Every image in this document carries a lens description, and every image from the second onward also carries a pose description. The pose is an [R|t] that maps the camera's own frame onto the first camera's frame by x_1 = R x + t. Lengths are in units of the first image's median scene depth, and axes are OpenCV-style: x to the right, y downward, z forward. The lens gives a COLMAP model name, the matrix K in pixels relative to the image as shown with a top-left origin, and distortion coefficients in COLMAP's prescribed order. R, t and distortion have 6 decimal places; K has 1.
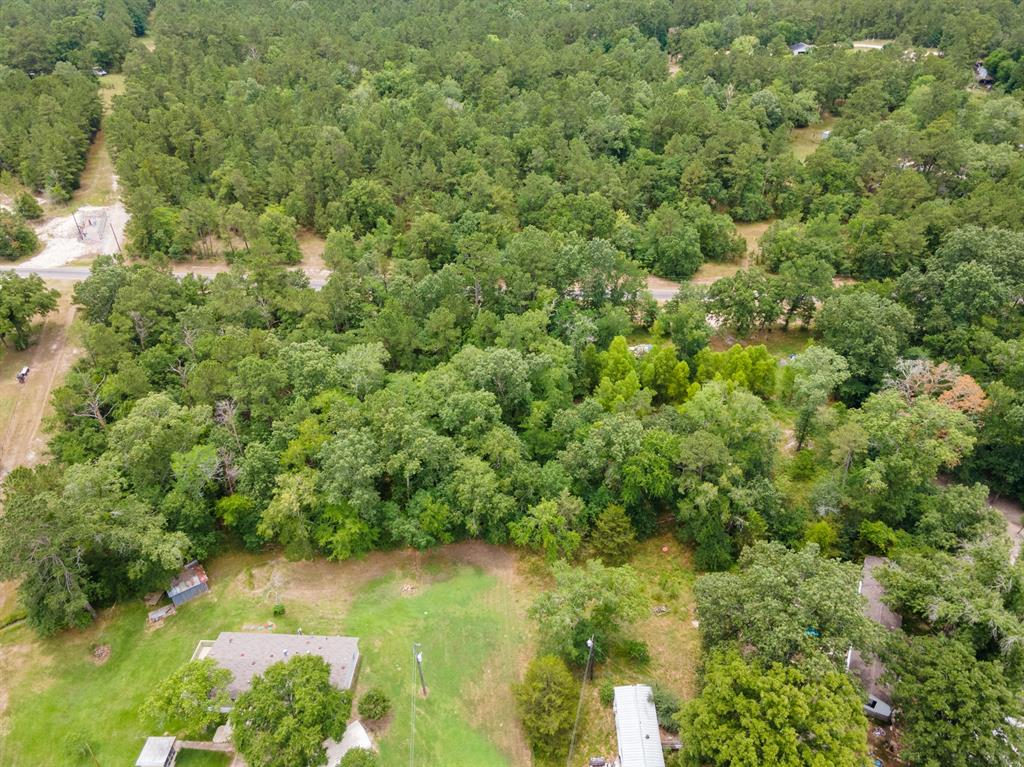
lens RADIAL K [[753.9, 0, 512.6], [0, 753.9, 385.7], [0, 0, 1]] dist [0.038066, 0.054109]
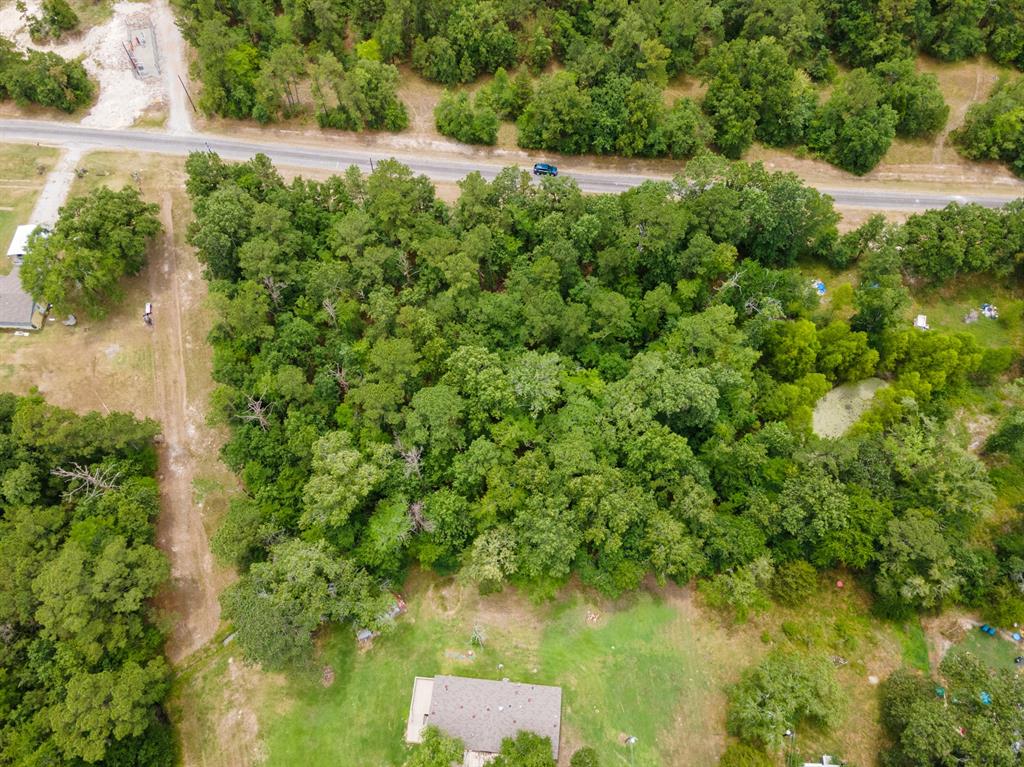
lens RADIAL K [[753.9, 0, 511.1], [0, 753.9, 387.4], [0, 0, 1]] dist [0.038066, 0.054109]
pose [[0.999495, 0.031606, -0.003312, -0.180596], [-0.026773, 0.893628, 0.448008, -0.343615], [0.017119, -0.447693, 0.894023, 0.136293]]
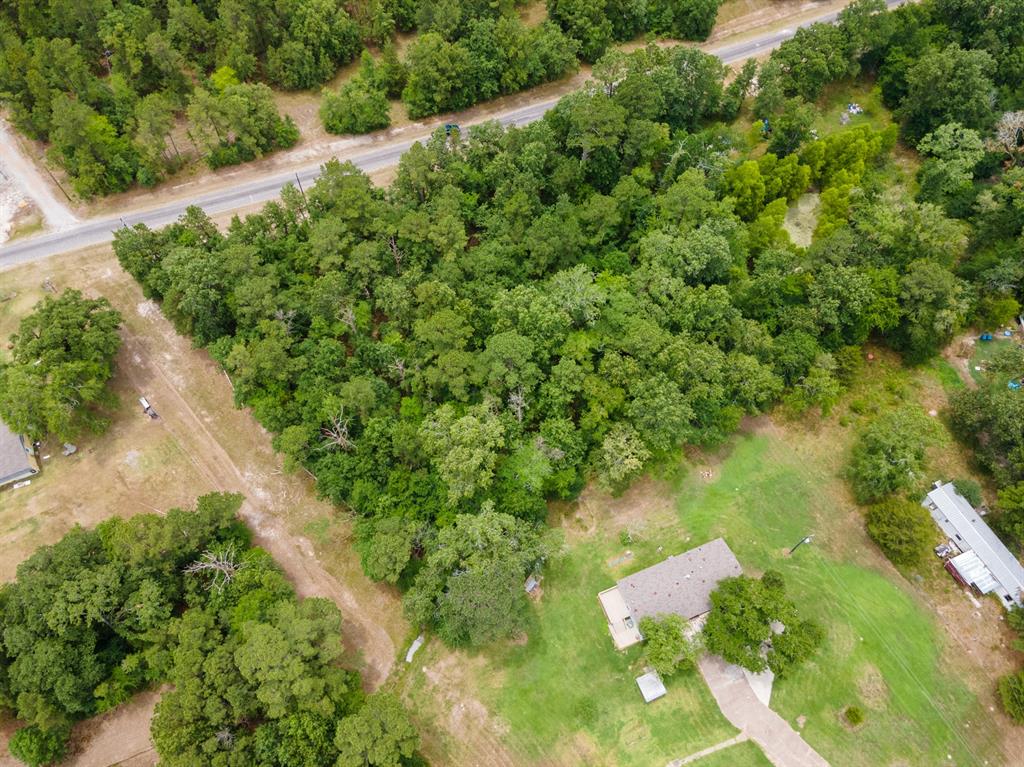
lens RADIAL K [[753.9, 0, 514.7], [0, 753.9, 389.5], [0, 0, 1]] dist [0.038066, 0.054109]
pose [[0.898470, -0.382113, 0.216196, -0.420358], [0.245471, 0.845493, 0.474220, -0.322565], [-0.363998, -0.373003, 0.853448, 0.119451]]
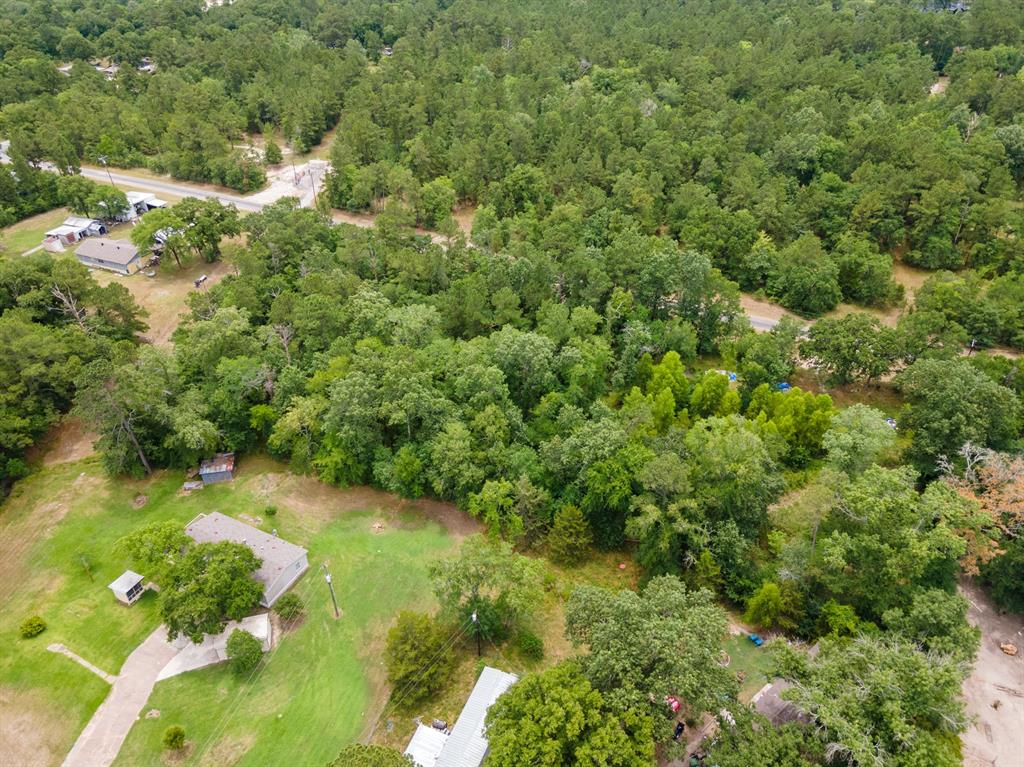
lens RADIAL K [[753.9, 0, 510.5], [0, 753.9, 380.4], [0, 0, 1]] dist [0.038066, 0.054109]
pose [[0.918914, 0.226259, -0.323116, 0.239665], [-0.228931, 0.972972, 0.030257, -0.009729], [0.321229, 0.046168, 0.945875, 0.015143]]
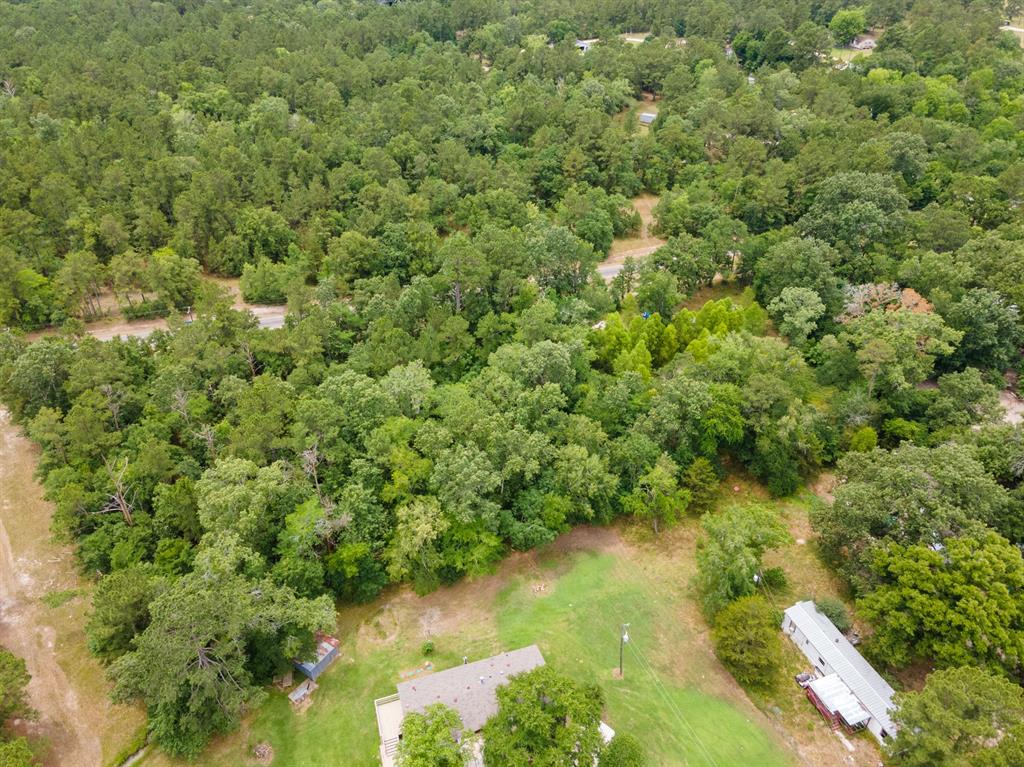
lens RADIAL K [[753.9, 0, 514.2], [0, 753.9, 385.8], [0, 0, 1]] dist [0.038066, 0.054109]
pose [[0.929761, -0.208633, 0.303344, -0.291222], [0.211177, 0.977133, 0.024785, -0.018455], [-0.301578, 0.041015, 0.952559, 0.031940]]
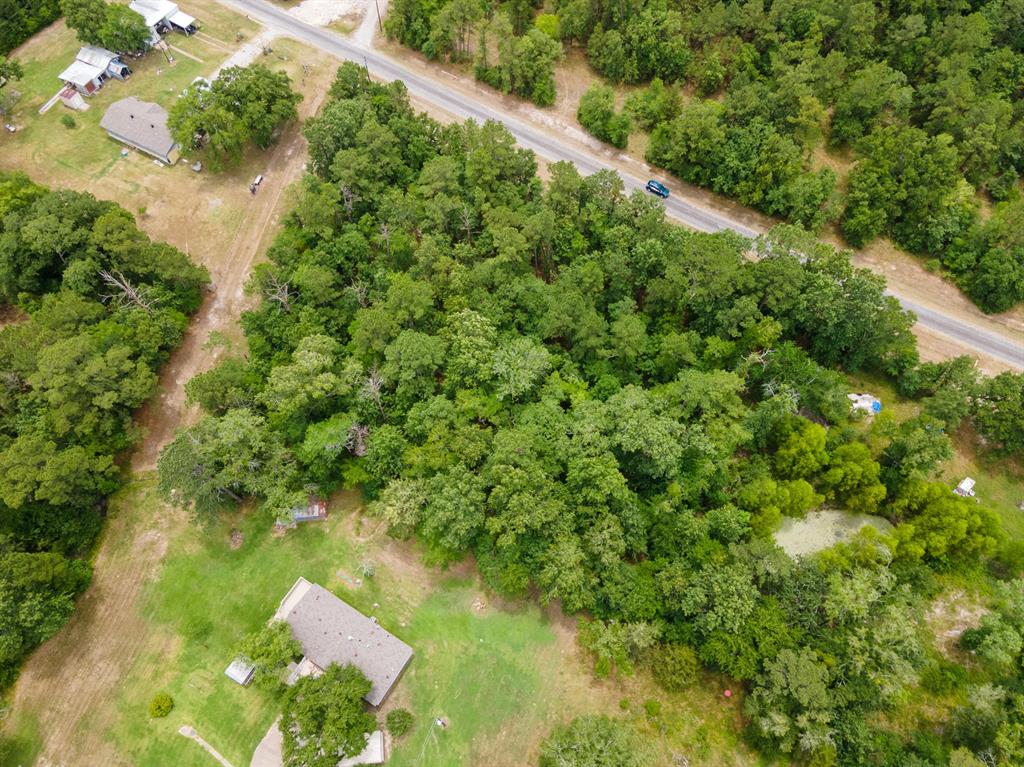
lens RADIAL K [[753.9, 0, 510.0], [0, 753.9, 384.2], [0, 0, 1]] dist [0.038066, 0.054109]
pose [[0.880835, 0.423075, -0.212456, -0.002070], [-0.282828, 0.830137, 0.480500, -0.361889], [0.379655, -0.363153, 0.850872, 0.154317]]
